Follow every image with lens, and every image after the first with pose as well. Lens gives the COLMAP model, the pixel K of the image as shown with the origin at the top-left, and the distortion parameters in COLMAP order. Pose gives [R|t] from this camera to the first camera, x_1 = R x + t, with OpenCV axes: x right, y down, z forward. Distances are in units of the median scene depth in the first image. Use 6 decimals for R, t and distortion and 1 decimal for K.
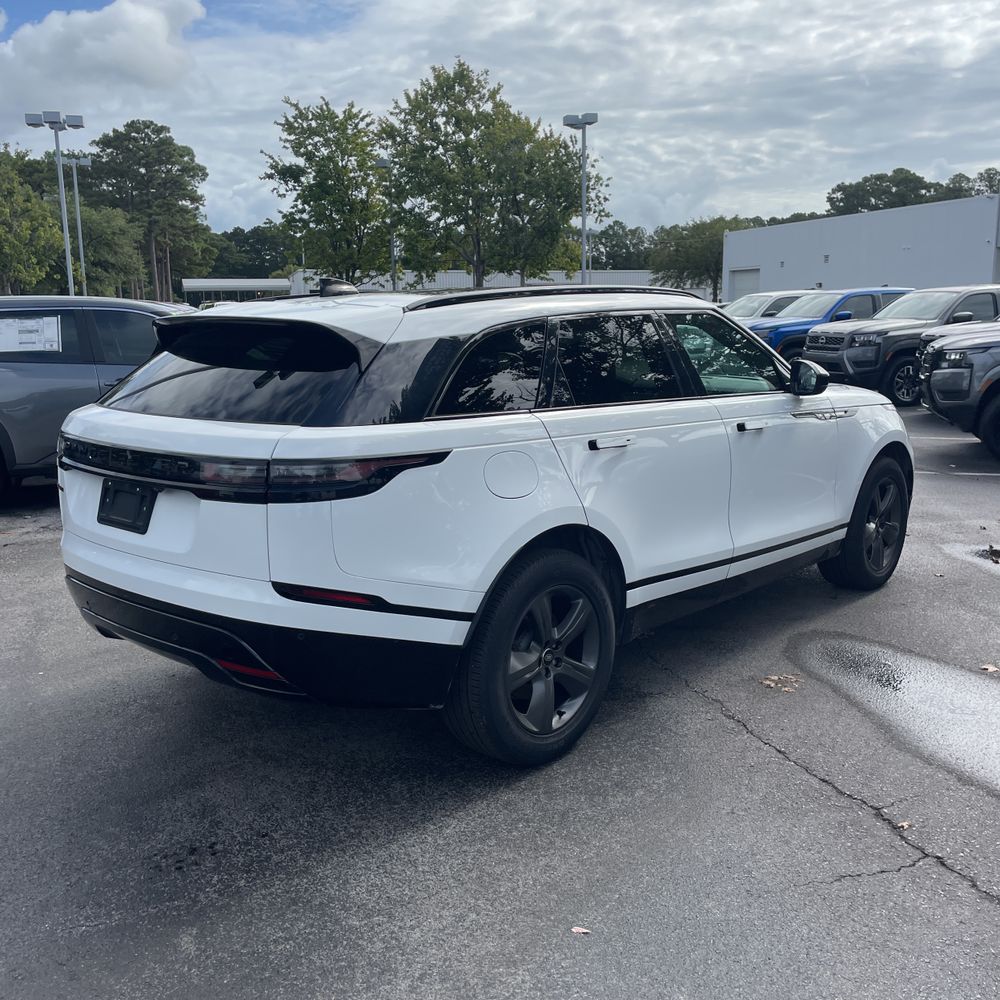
lens RADIAL K [[1005.6, 0, 500.4], [0, 1005.6, 490.3], [0, 0, 1]] dist [0.073693, -0.090220]
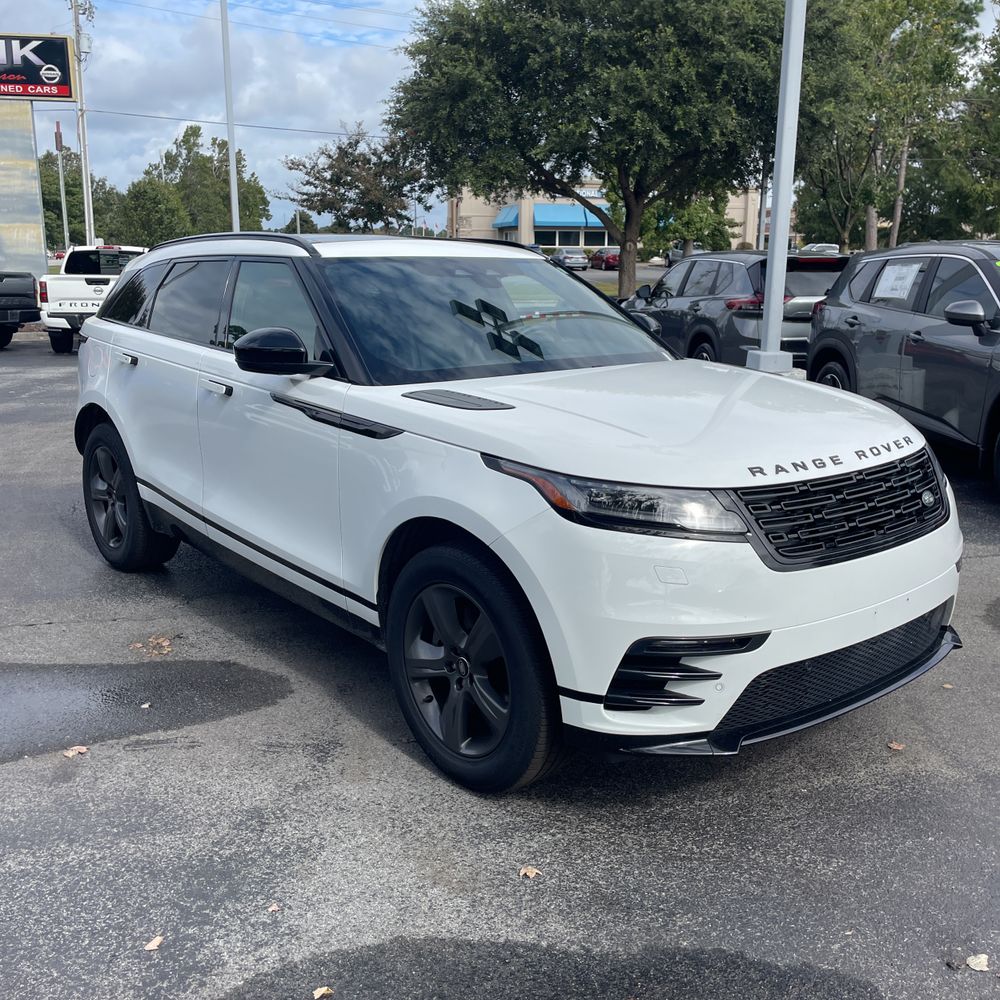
lens RADIAL K [[999.8, 0, 498.3], [0, 999.8, 498.6], [0, 0, 1]] dist [0.088577, -0.113379]
pose [[-0.132679, 0.238255, -0.962097, 0.075496], [-0.180062, 0.948733, 0.259777, -0.017035], [0.974666, 0.207704, -0.082976, 0.091433]]
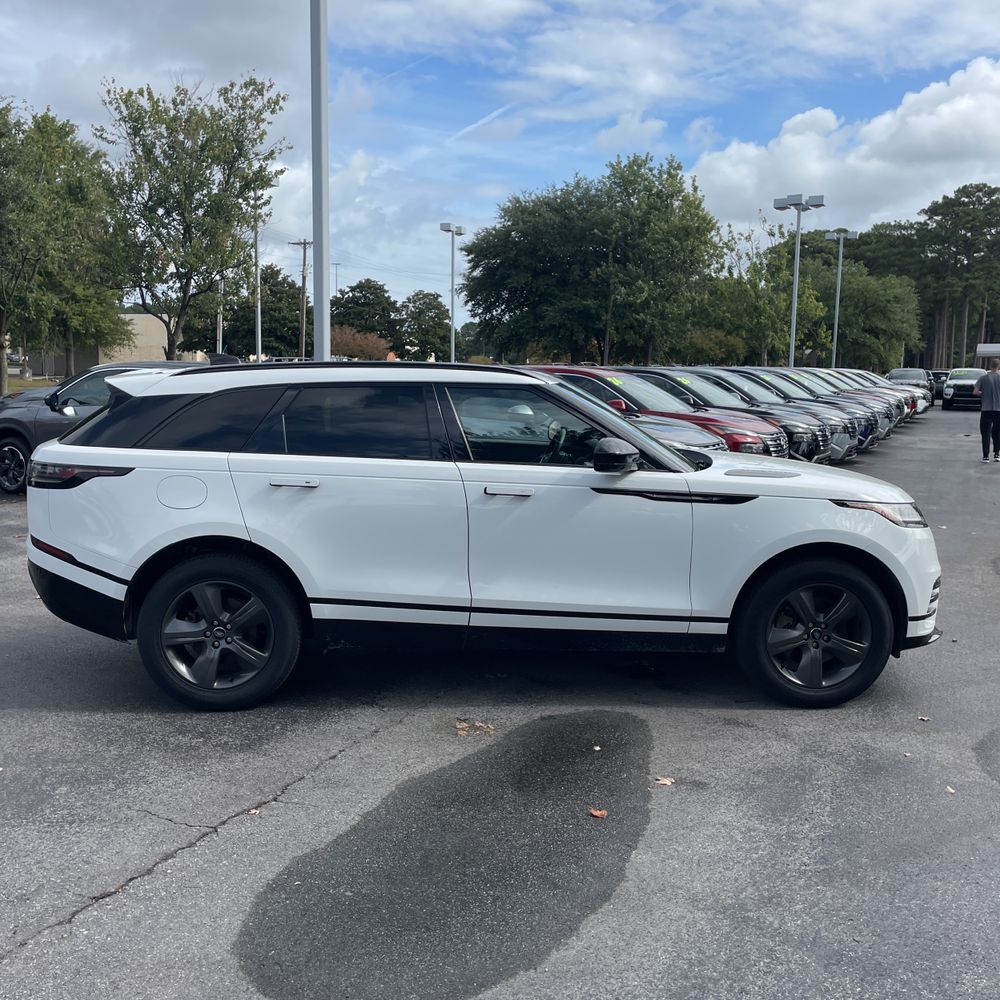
lens RADIAL K [[999.8, 0, 498.3], [0, 999.8, 498.6], [0, 0, 1]] dist [0.088577, -0.113379]
pose [[0.712990, 0.110526, -0.692409, 0.067332], [-0.147225, 0.989083, 0.006282, -0.004211], [0.685544, 0.097460, 0.721478, 0.014729]]
